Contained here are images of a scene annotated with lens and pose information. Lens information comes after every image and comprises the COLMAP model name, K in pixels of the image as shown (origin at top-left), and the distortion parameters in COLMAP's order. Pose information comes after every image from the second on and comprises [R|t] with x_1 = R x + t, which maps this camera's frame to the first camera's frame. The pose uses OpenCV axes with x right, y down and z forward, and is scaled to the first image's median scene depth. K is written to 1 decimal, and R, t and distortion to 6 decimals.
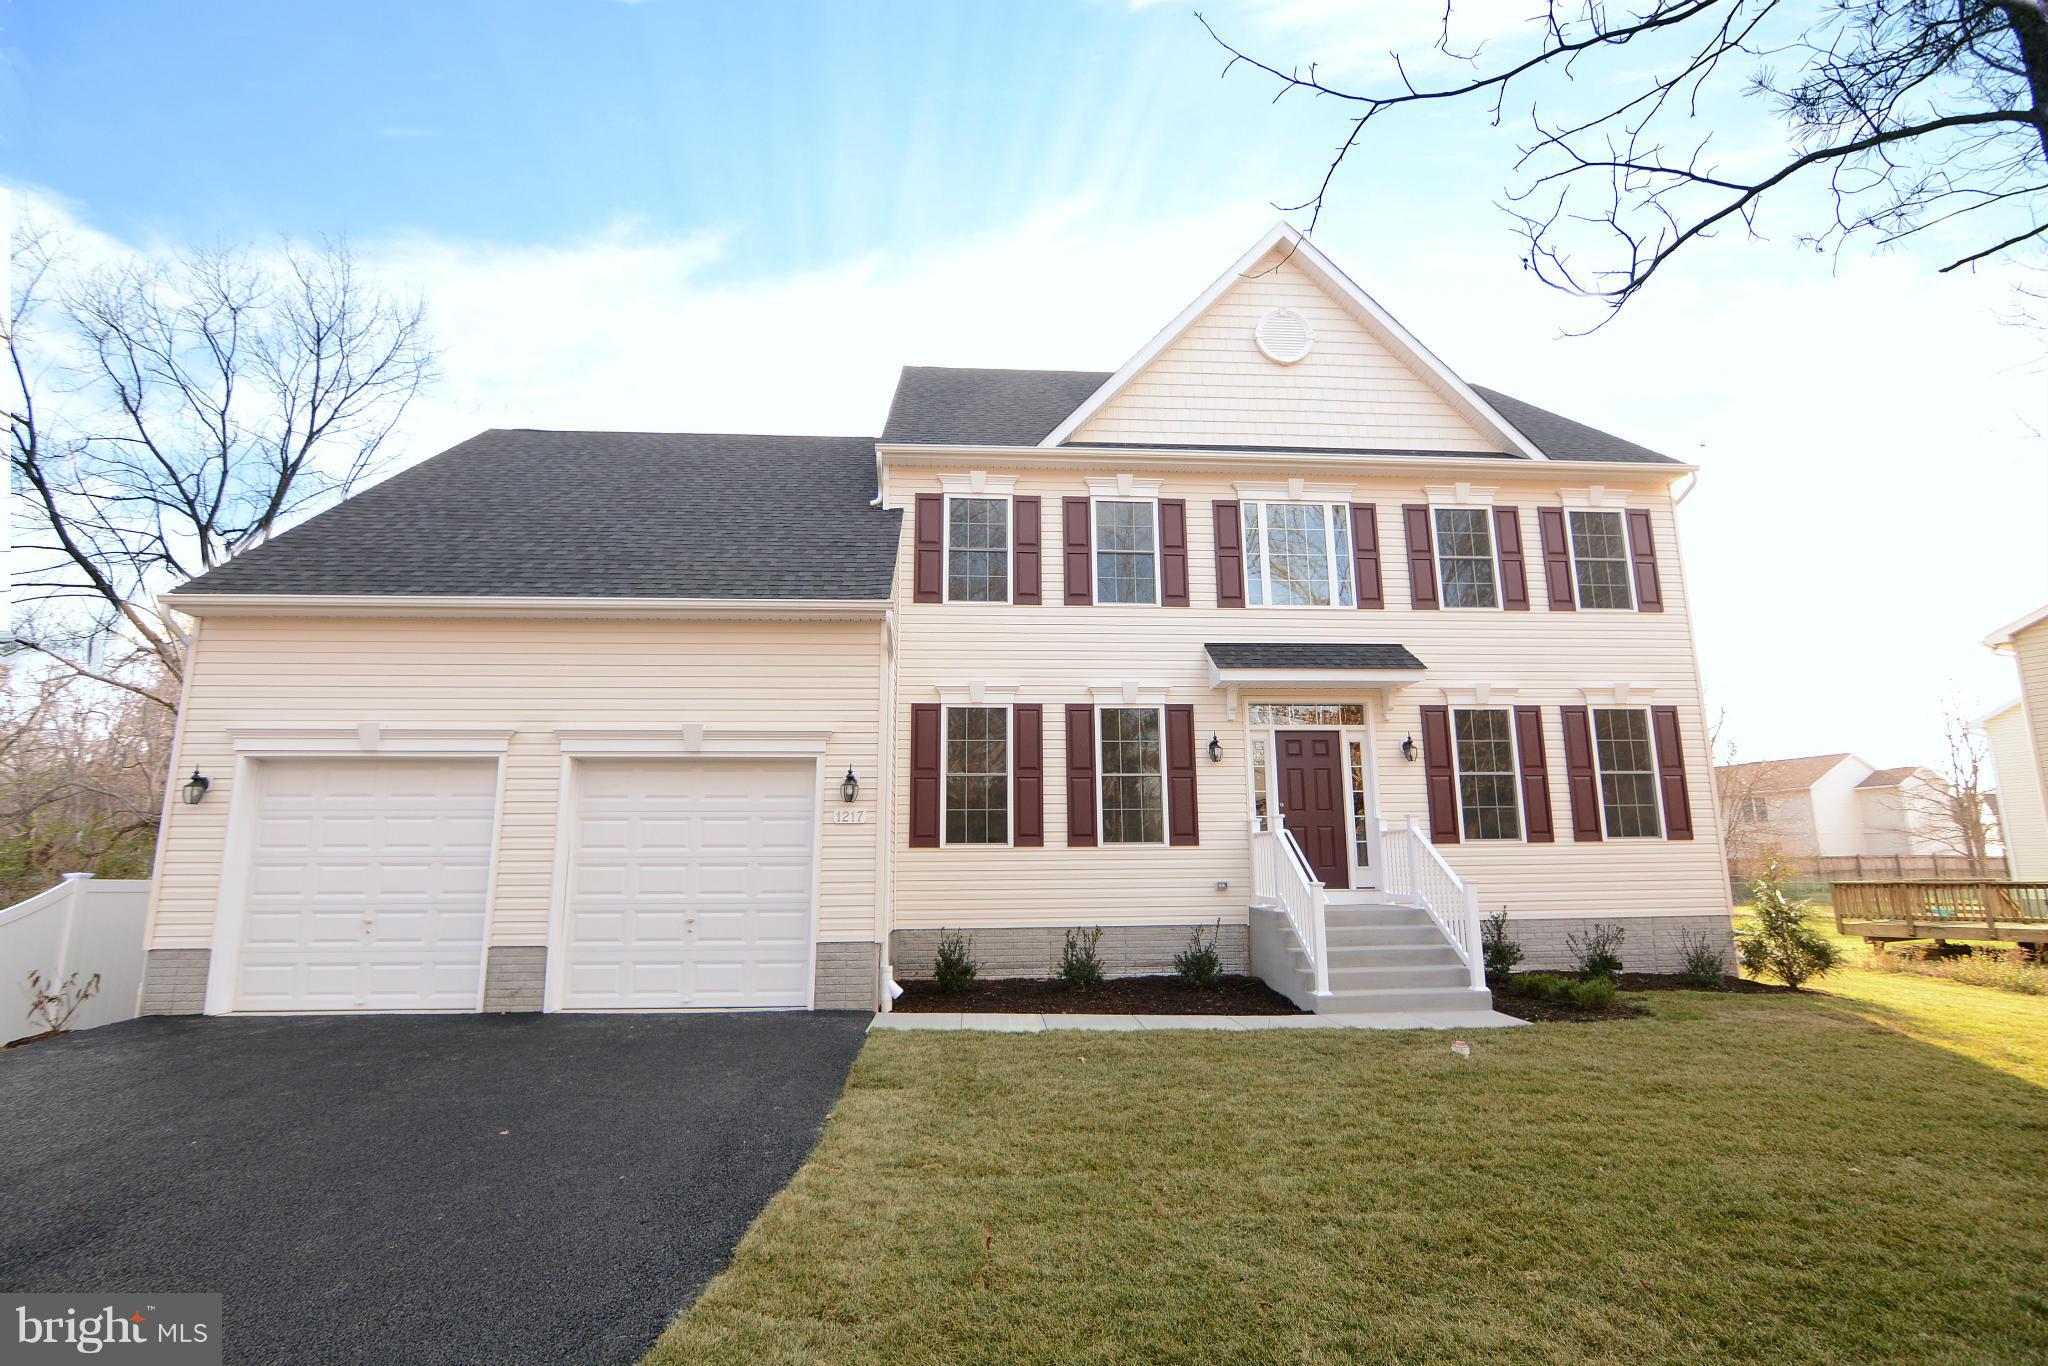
lens RADIAL K [[1002.4, 0, 1028.7], [0, 1002.4, 675.9], [0, 0, 1]] dist [-0.021907, 0.000464]
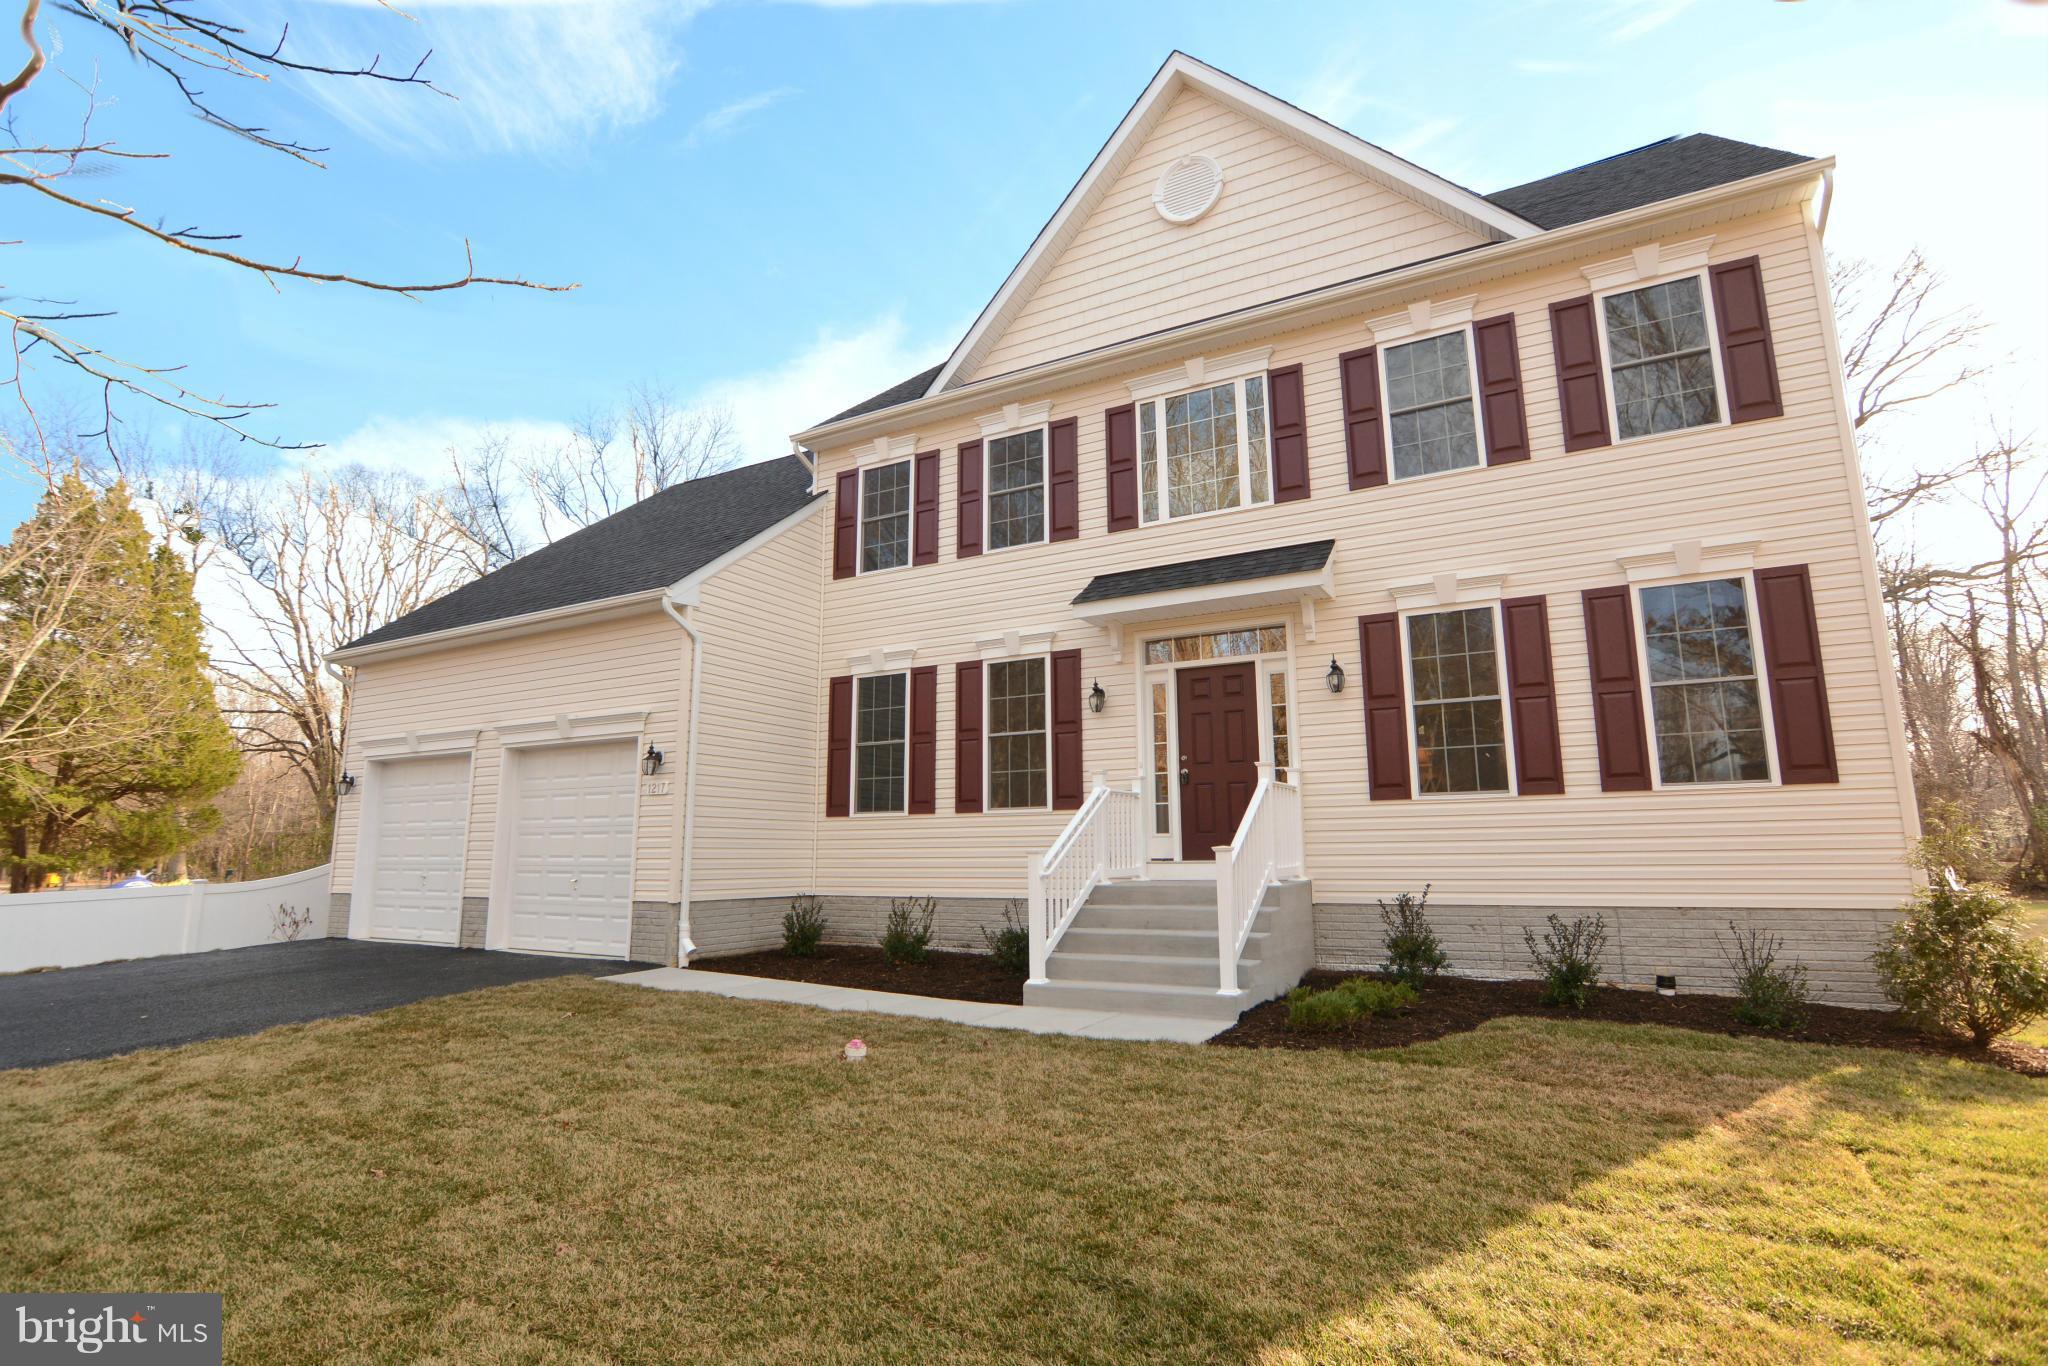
lens RADIAL K [[1002.4, 0, 1028.7], [0, 1002.4, 675.9], [0, 0, 1]] dist [-0.021907, 0.000464]
pose [[0.834122, -0.094058, -0.543501, 0.597627], [0.104844, 0.994426, -0.011187, 0.056885], [0.541523, -0.047651, 0.839334, 0.239505]]
